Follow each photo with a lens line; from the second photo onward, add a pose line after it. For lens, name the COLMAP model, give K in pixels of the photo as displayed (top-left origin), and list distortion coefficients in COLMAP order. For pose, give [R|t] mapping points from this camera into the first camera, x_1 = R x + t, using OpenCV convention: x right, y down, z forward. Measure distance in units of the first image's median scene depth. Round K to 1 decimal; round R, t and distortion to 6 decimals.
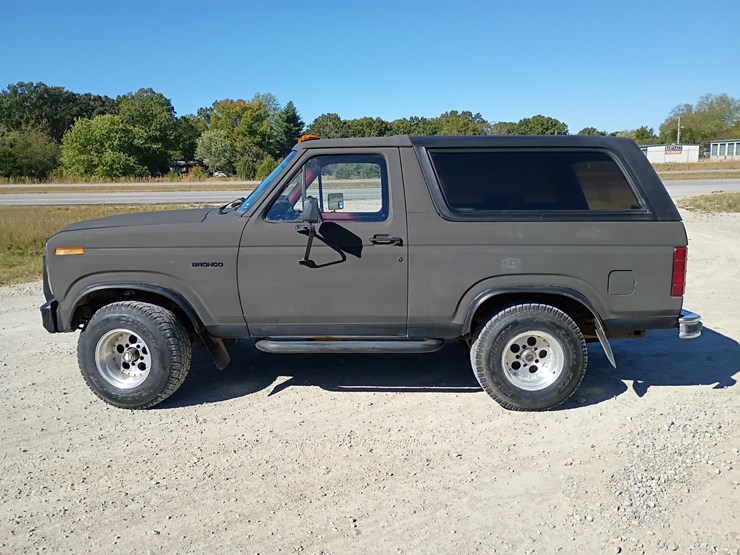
lens RADIAL K [[636.2, 0, 361.9], [0, 636.2, 262.9], [0, 0, 1]] dist [0.073213, -0.103711]
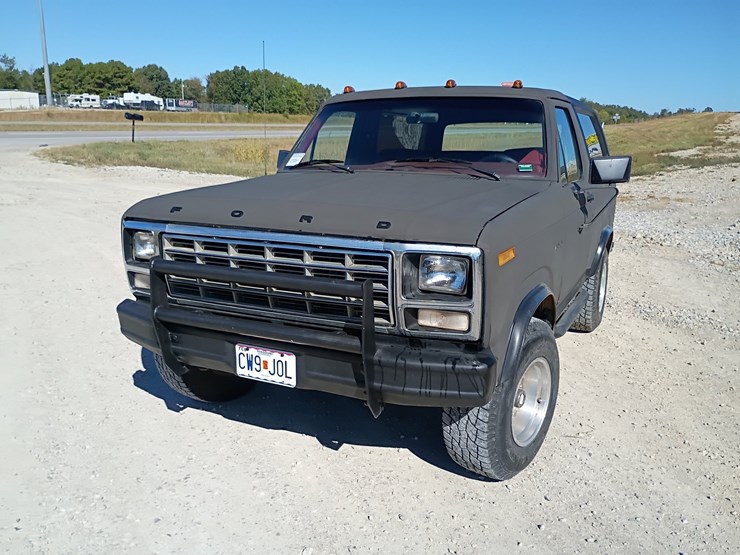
lens RADIAL K [[638.8, 0, 366.5], [0, 638.8, 277.3], [0, 0, 1]] dist [0.067571, -0.099970]
pose [[0.437344, -0.178596, 0.881382, -1.005156], [0.096112, 0.983751, 0.151649, -0.097492], [-0.894144, 0.018389, 0.447403, 0.836709]]
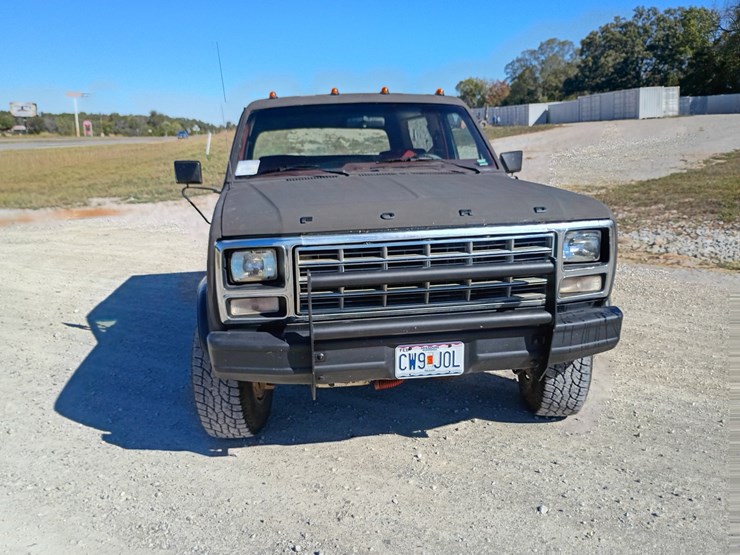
lens RADIAL K [[642.4, 0, 349.9], [0, 642.4, 277.0], [0, 0, 1]] dist [0.078549, -0.127502]
pose [[-0.144760, -0.184345, 0.972143, -1.110386], [0.147852, 0.967431, 0.205468, -0.152064], [-0.978358, 0.173477, -0.112790, 1.344215]]
